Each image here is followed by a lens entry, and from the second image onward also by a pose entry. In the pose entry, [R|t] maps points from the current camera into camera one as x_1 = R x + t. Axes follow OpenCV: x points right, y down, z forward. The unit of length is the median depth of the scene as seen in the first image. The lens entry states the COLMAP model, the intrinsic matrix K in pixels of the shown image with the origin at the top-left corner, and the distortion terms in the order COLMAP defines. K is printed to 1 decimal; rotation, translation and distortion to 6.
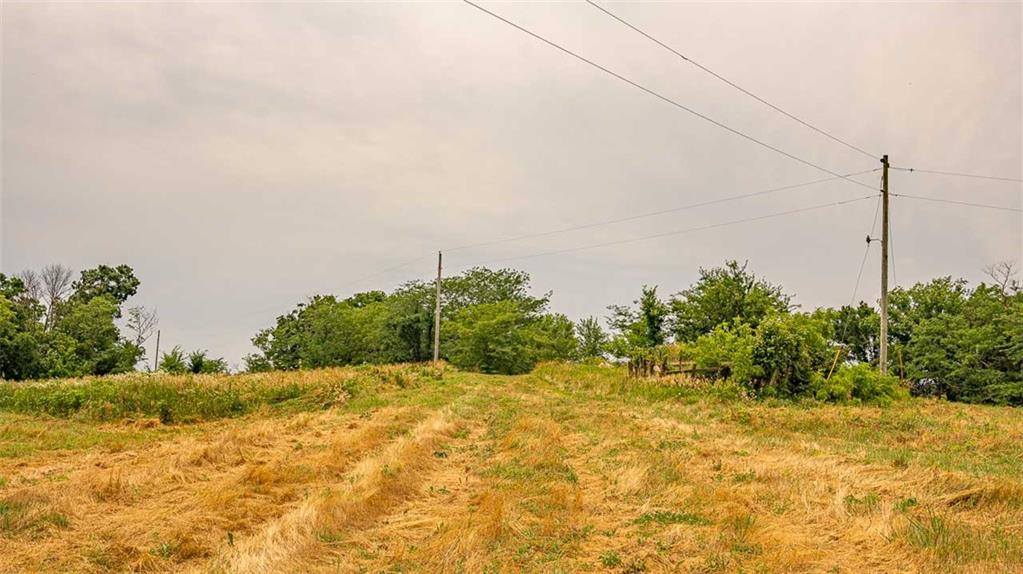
lens RADIAL K [[1106.1, 0, 511.1], [0, 1106.1, 289.7], [0, 0, 1]] dist [-0.069410, 0.000000]
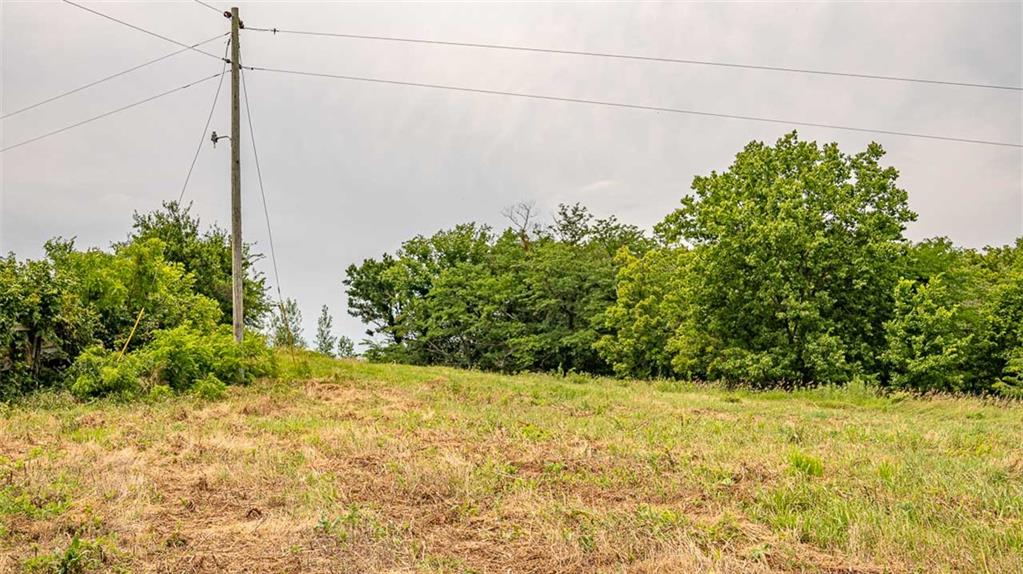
lens RADIAL K [[1106.1, 0, 511.3], [0, 1106.1, 283.6], [0, 0, 1]] dist [-0.069410, 0.000000]
pose [[0.932756, -0.042871, 0.357950, 0.245538], [0.033369, 0.998909, 0.032683, 0.024892], [-0.358960, -0.018541, 0.933169, 0.316092]]
